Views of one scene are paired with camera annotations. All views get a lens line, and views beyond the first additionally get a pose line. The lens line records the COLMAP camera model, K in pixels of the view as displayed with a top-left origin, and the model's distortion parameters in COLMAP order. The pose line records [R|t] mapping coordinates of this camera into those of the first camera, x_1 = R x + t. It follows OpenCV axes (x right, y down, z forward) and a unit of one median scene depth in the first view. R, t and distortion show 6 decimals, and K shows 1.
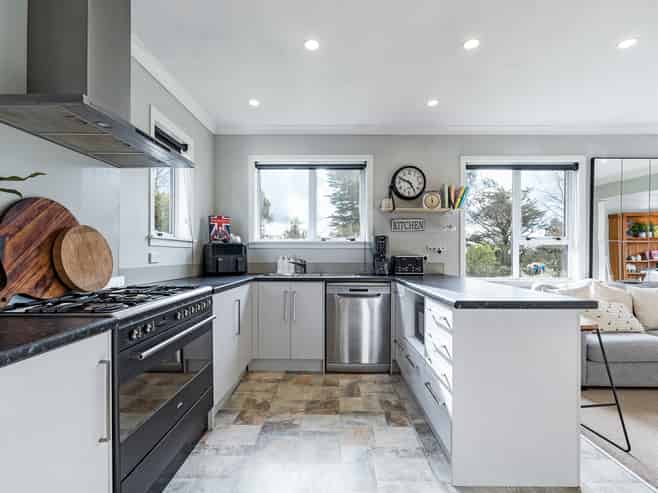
lens RADIAL K [[326.1, 0, 329.0], [0, 326.1, 251.8], [0, 0, 1]] dist [-0.000065, -0.000207]
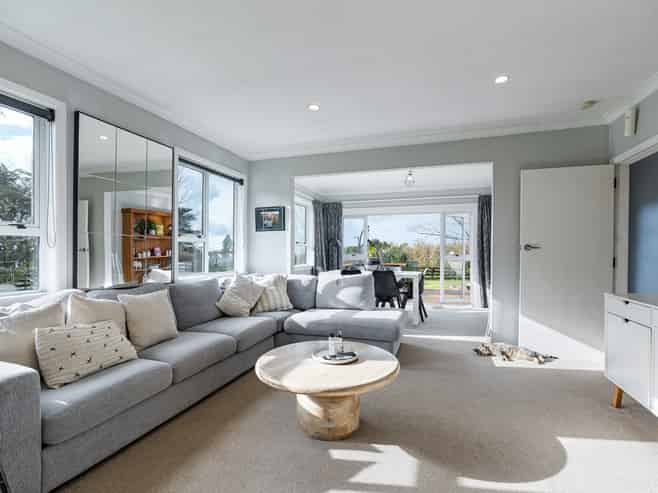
lens RADIAL K [[321.7, 0, 330.1], [0, 321.7, 256.6], [0, 0, 1]] dist [0.000966, 0.000082]
pose [[0.296722, -0.016771, 0.954817, 0.313578], [-0.007504, 0.999774, 0.019893, 0.000648], [-0.954934, -0.013068, 0.296529, 0.286072]]
